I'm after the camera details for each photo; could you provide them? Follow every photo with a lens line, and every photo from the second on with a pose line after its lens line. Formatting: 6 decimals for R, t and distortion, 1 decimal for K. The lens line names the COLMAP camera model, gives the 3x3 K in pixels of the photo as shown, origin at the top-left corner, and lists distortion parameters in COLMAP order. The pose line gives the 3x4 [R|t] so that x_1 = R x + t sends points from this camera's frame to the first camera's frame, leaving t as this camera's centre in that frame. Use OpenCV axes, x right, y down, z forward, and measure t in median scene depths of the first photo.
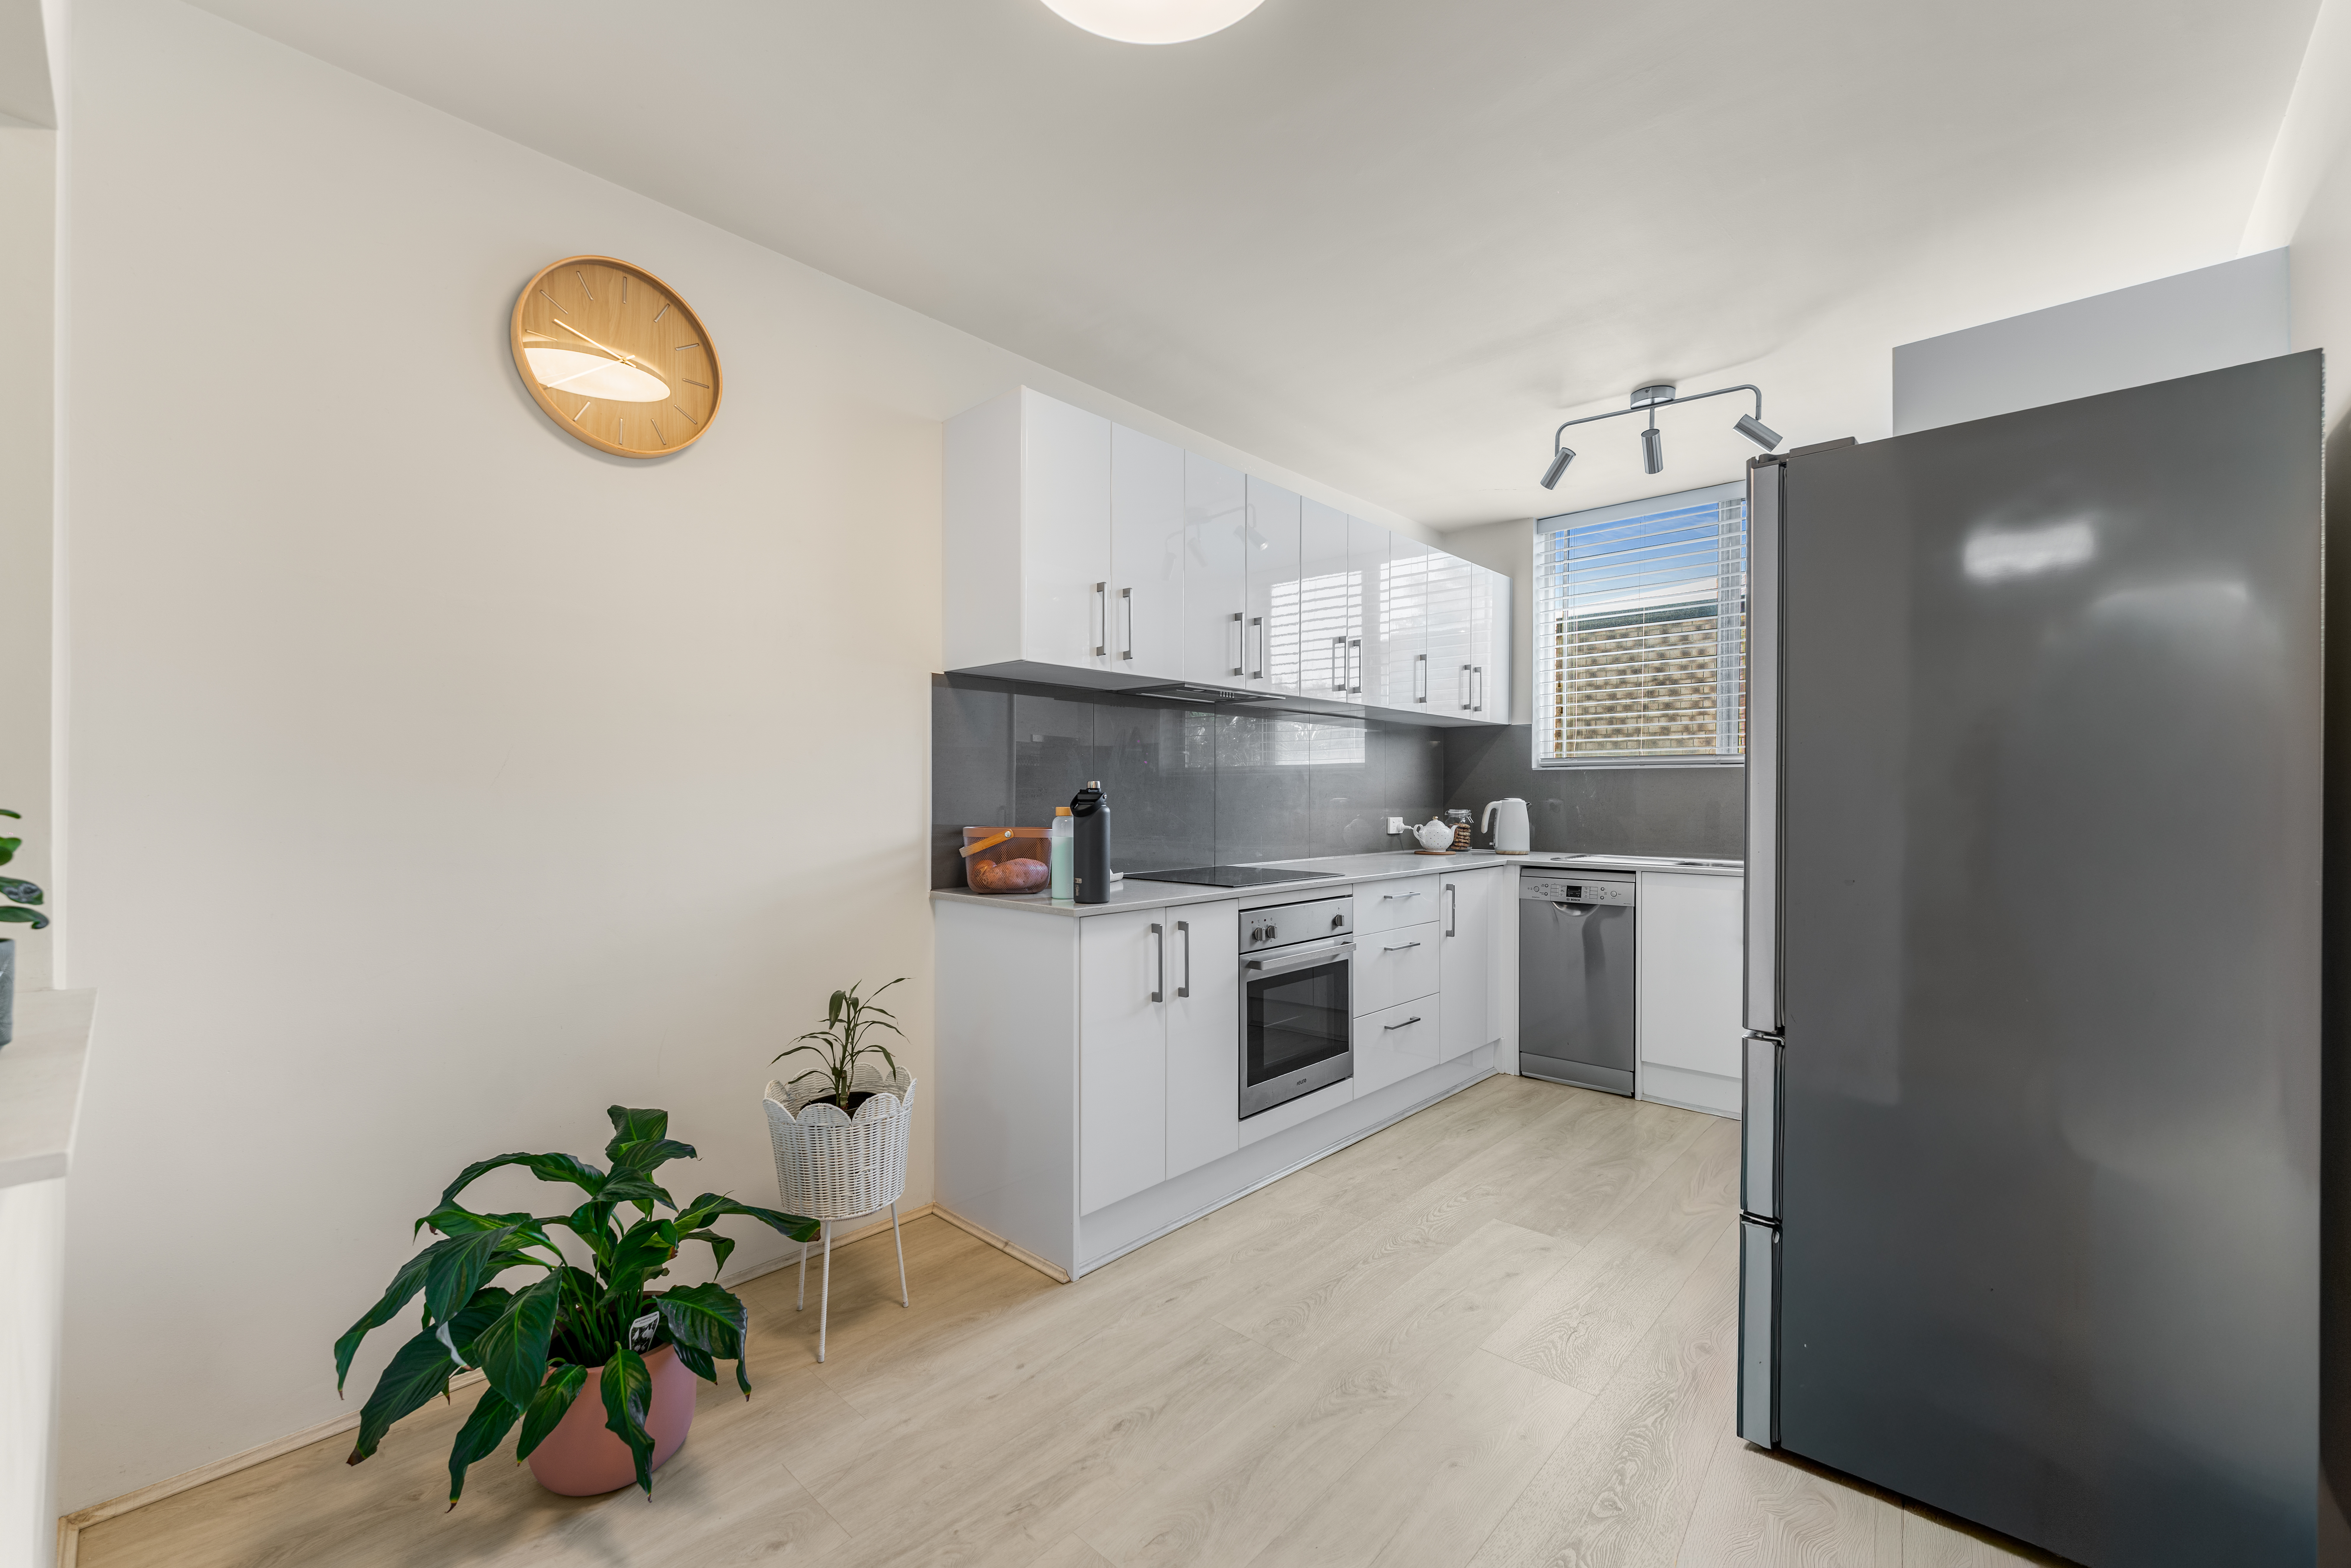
lens RADIAL K [[965.5, 0, 1175.5], [0, 965.5, 784.0], [0, 0, 1]] dist [0.001763, -0.000291]
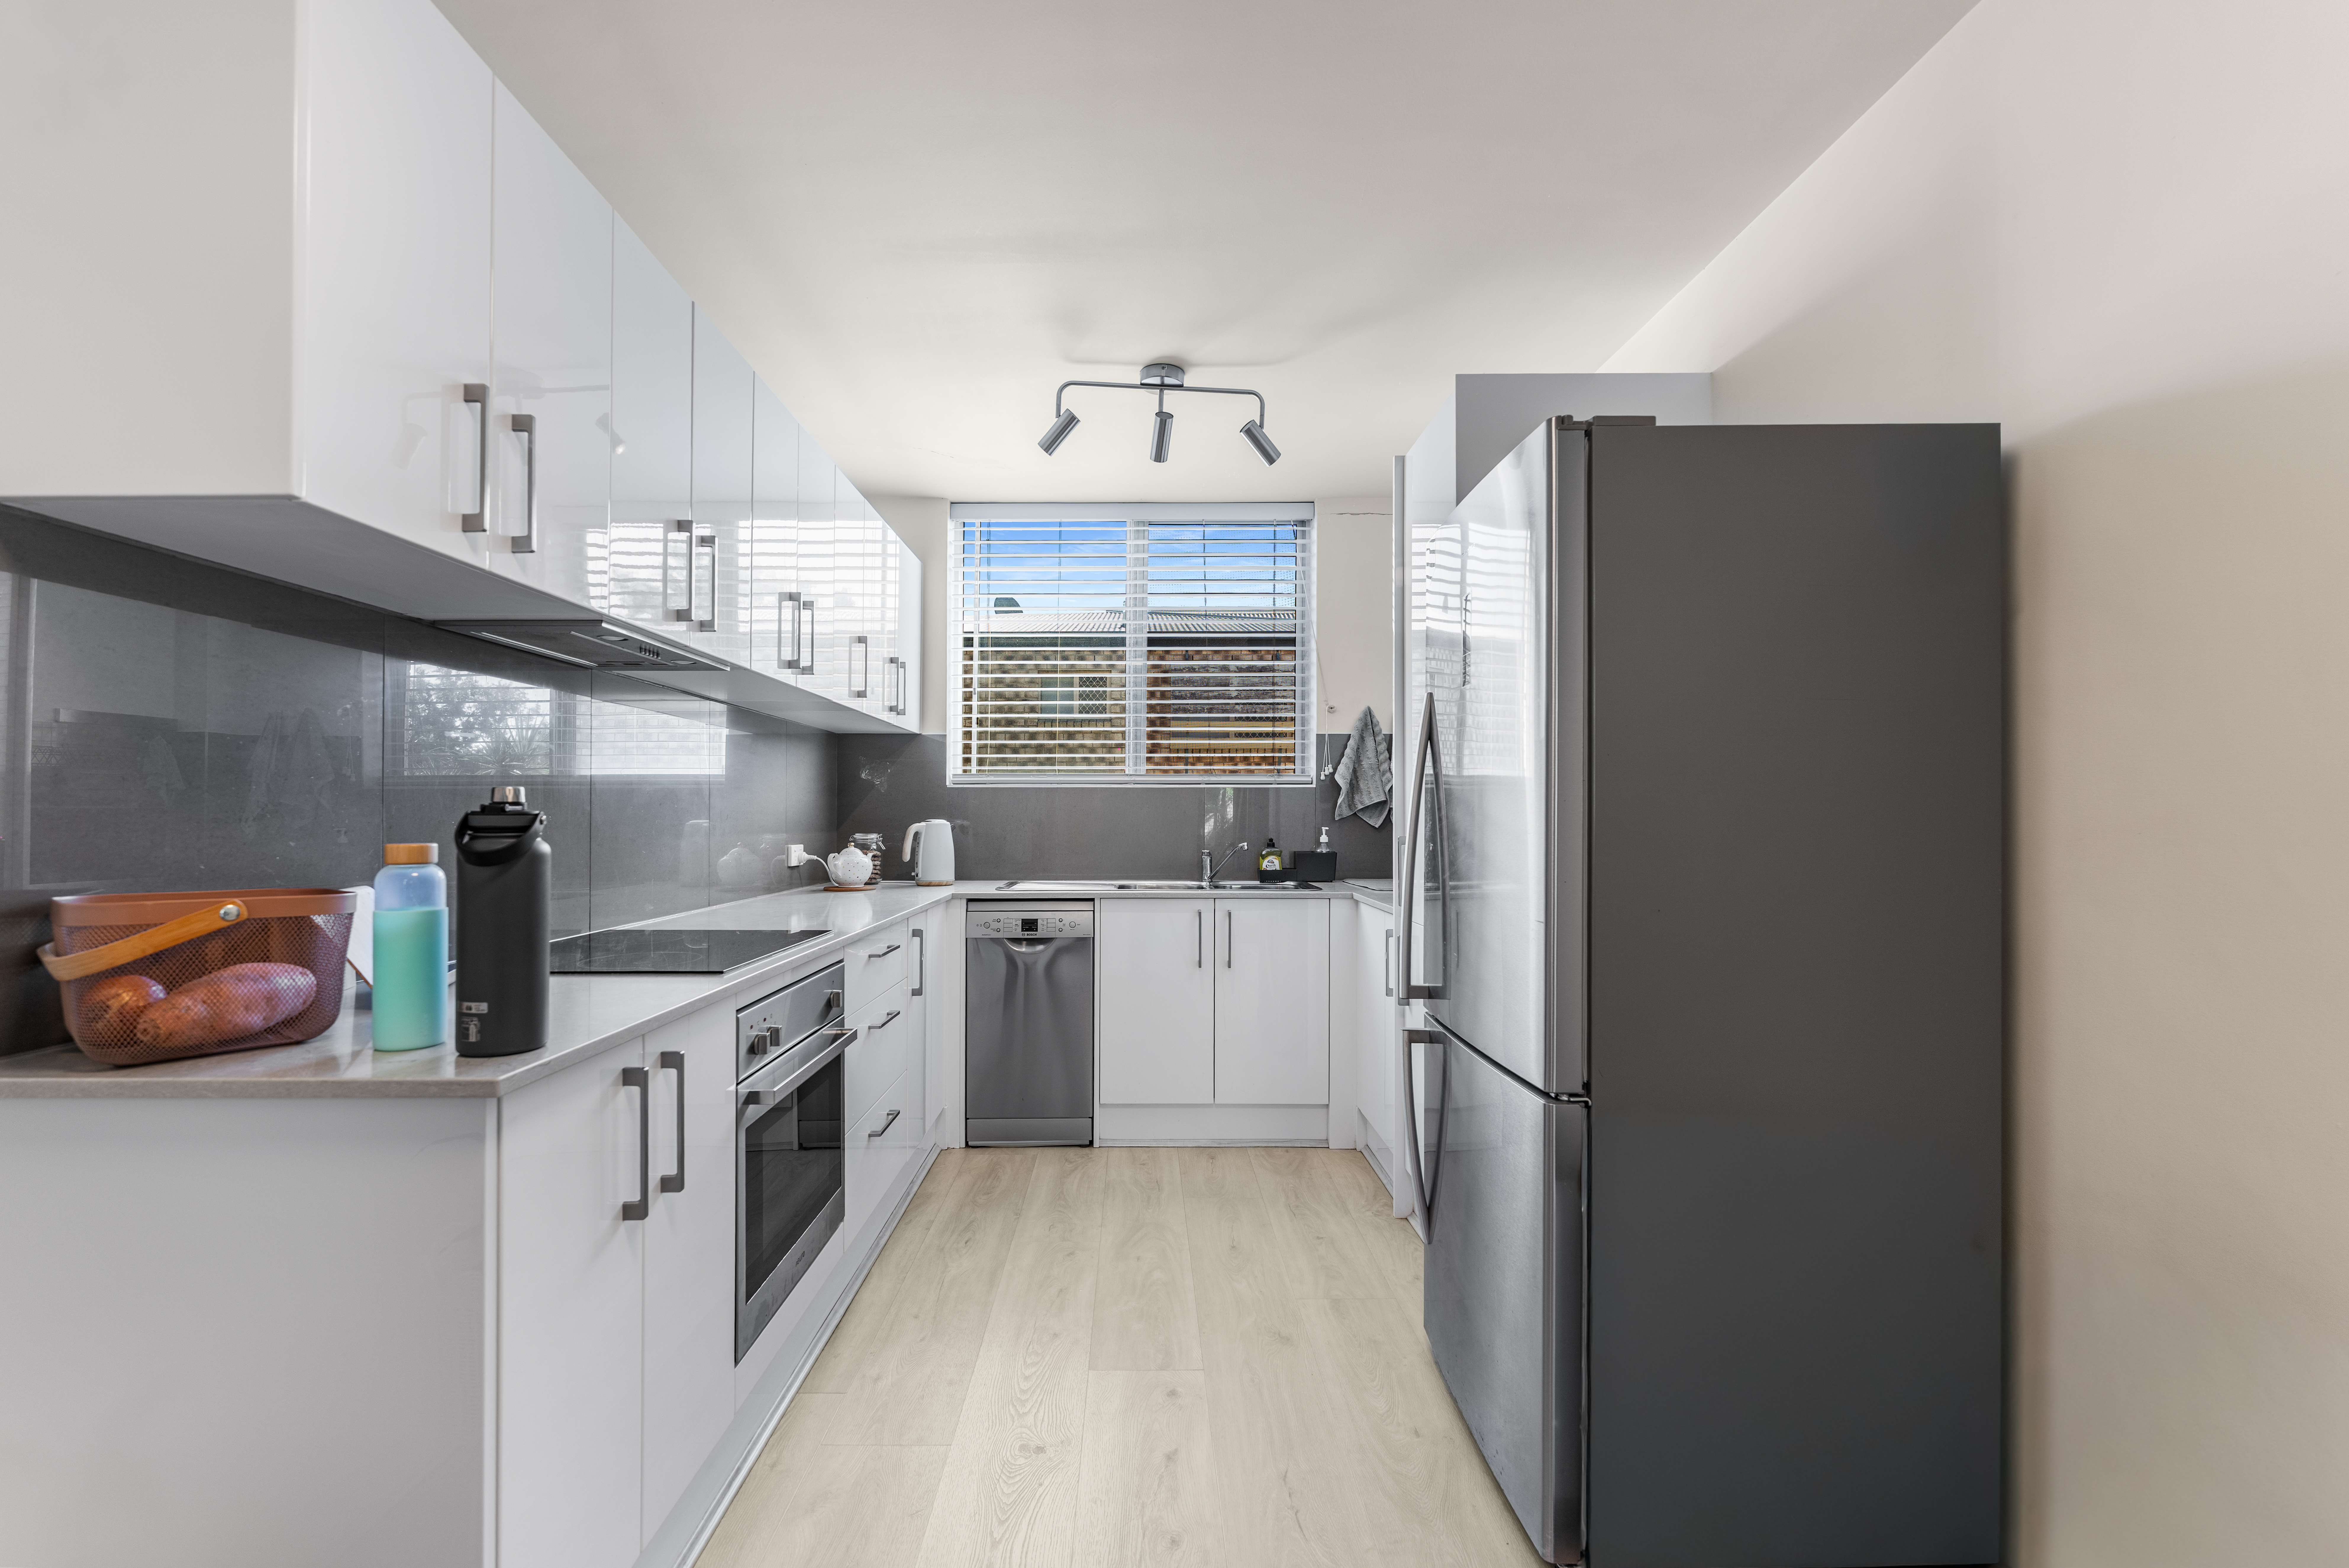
lens RADIAL K [[977.9, 0, 1165.8], [0, 977.9, 803.4], [0, 0, 1]] dist [-0.001841, -0.000151]
pose [[0.734994, 0.006036, 0.678047, -0.107972], [-0.004939, 0.999982, -0.003549, 0.002905], [-0.678055, -0.000740, 0.735010, 0.277346]]
